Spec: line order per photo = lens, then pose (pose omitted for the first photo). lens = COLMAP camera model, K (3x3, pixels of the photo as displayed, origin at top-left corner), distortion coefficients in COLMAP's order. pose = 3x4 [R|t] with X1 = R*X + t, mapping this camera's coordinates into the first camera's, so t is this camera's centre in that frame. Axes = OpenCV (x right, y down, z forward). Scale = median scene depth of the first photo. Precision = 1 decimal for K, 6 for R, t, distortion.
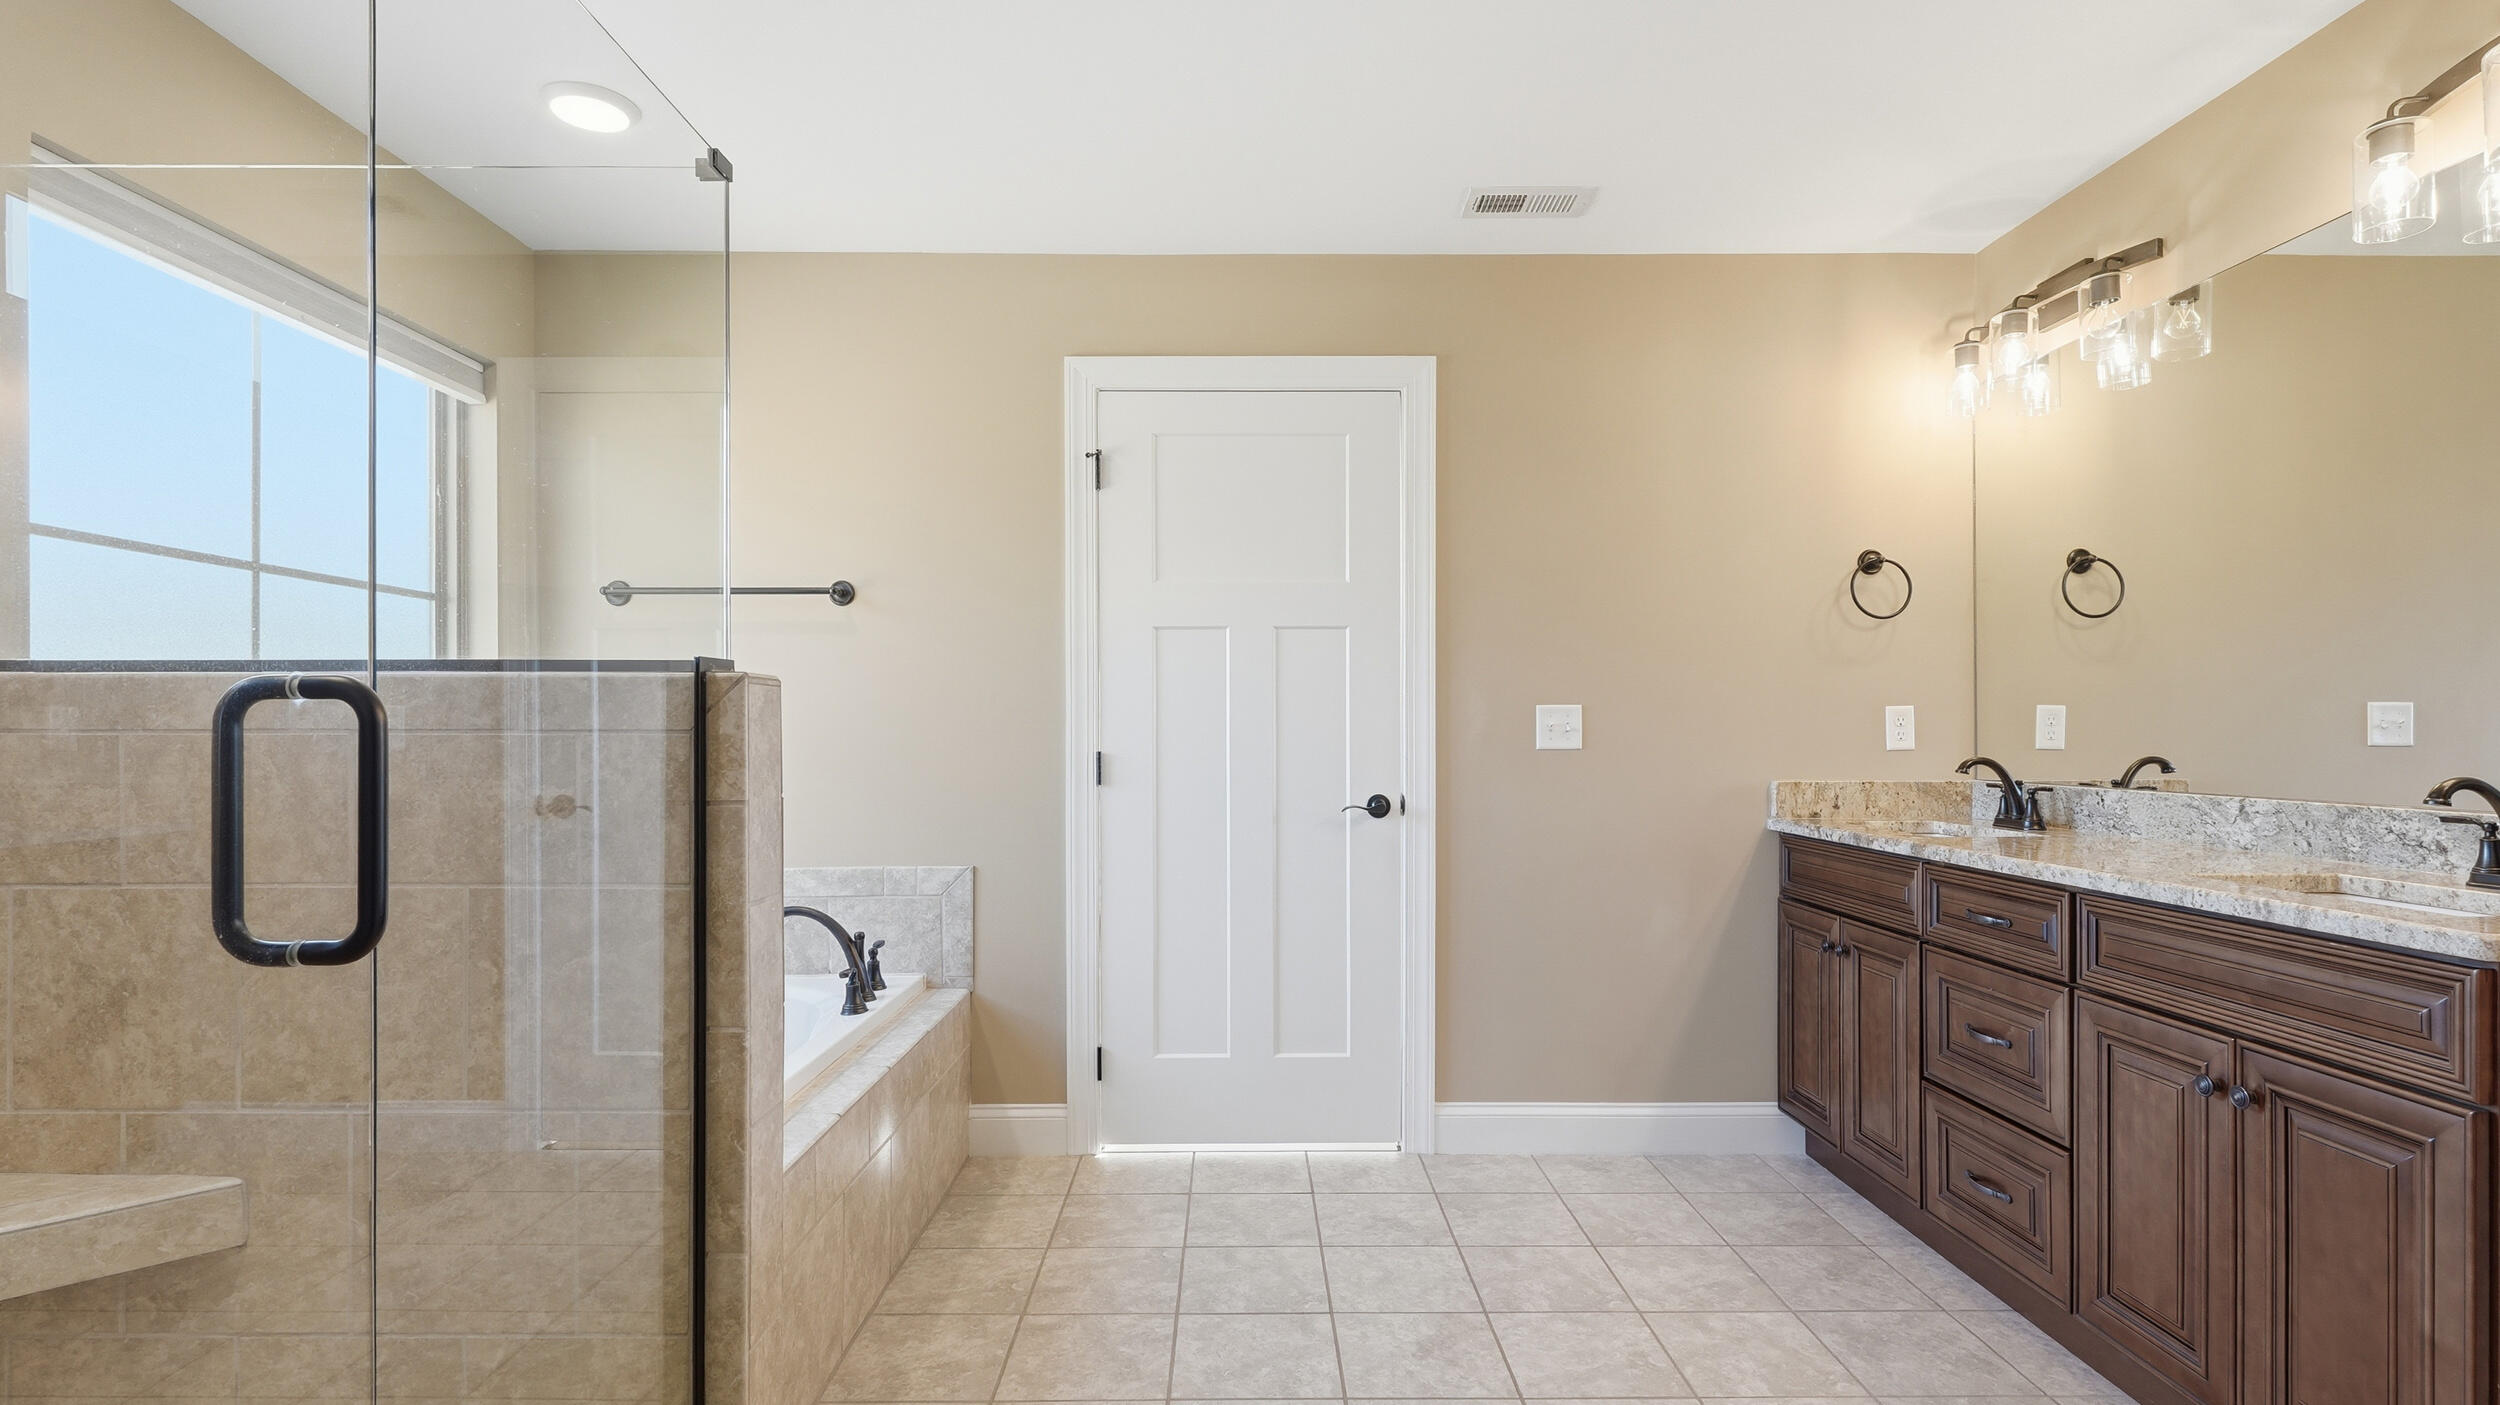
lens RADIAL K [[1835.6, 0, 1260.8], [0, 1835.6, 699.5], [0, 0, 1]] dist [0.067224, -0.062360]
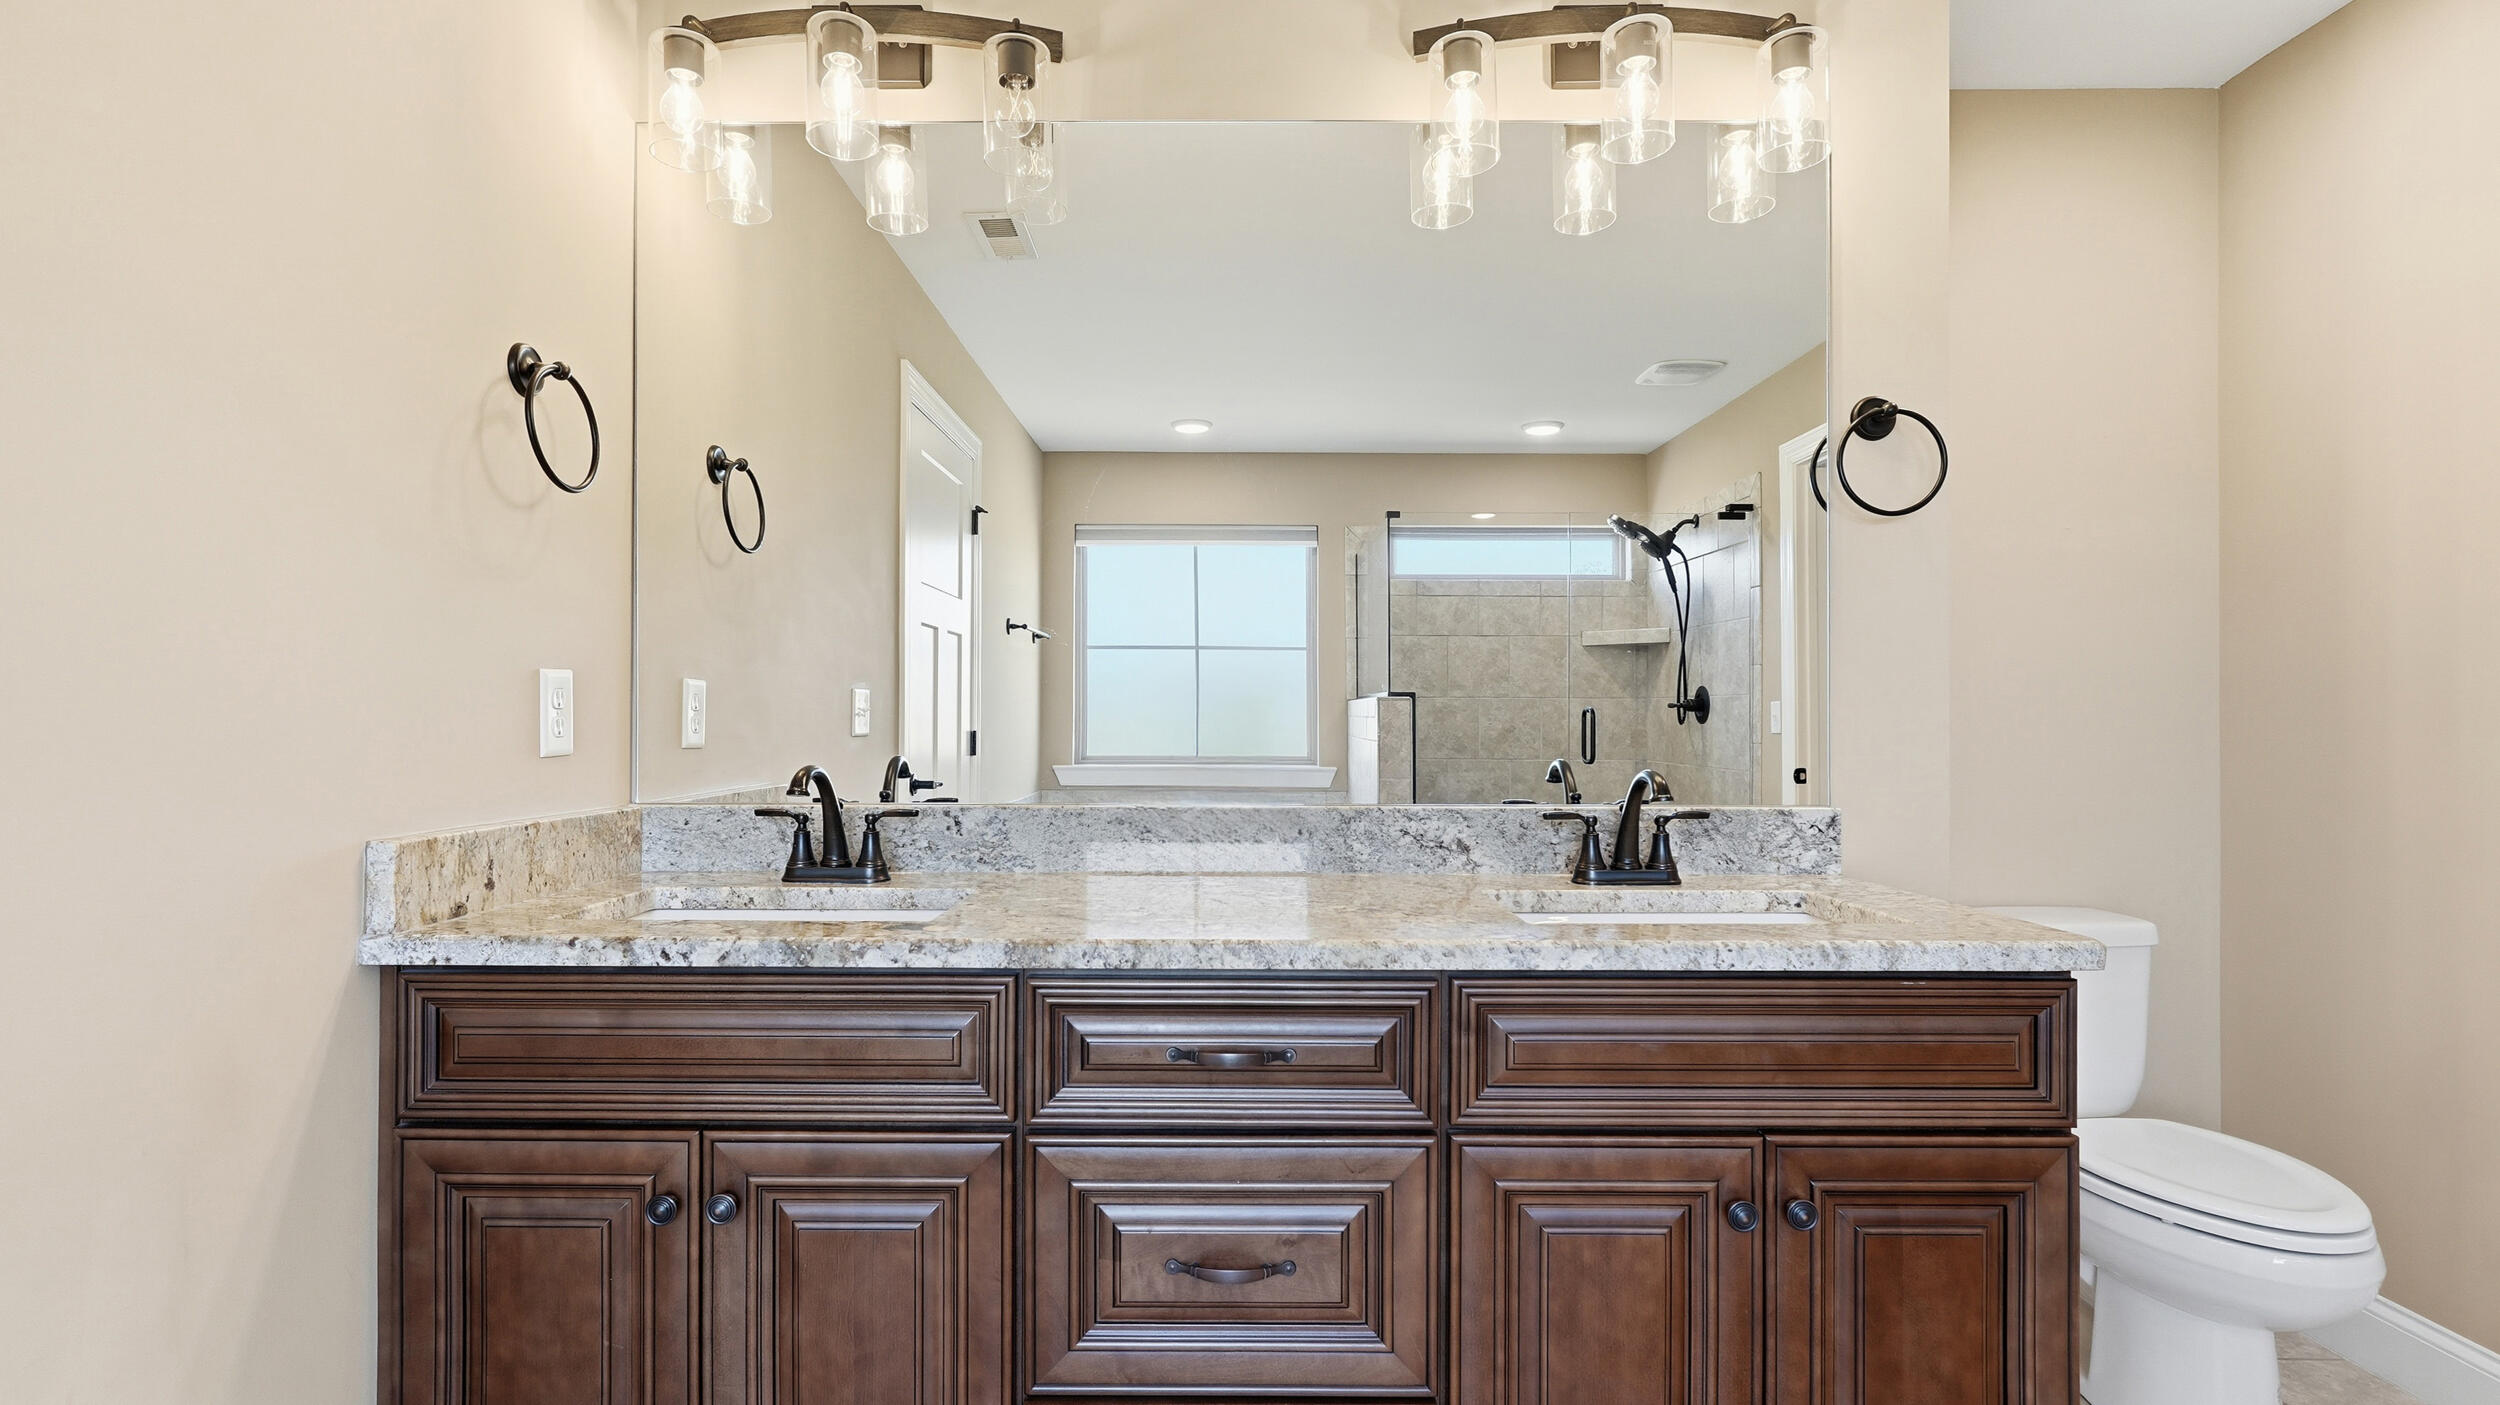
lens RADIAL K [[1387.5, 0, 1246.3], [0, 1387.5, 577.6], [0, 0, 1]] dist [-0.004609, -0.001456]
pose [[0.001405, 0.083101, 0.996540, -0.049630], [-0.025158, 0.996229, -0.083039, 0.007454], [-0.999683, -0.024954, 0.003491, 1.065633]]
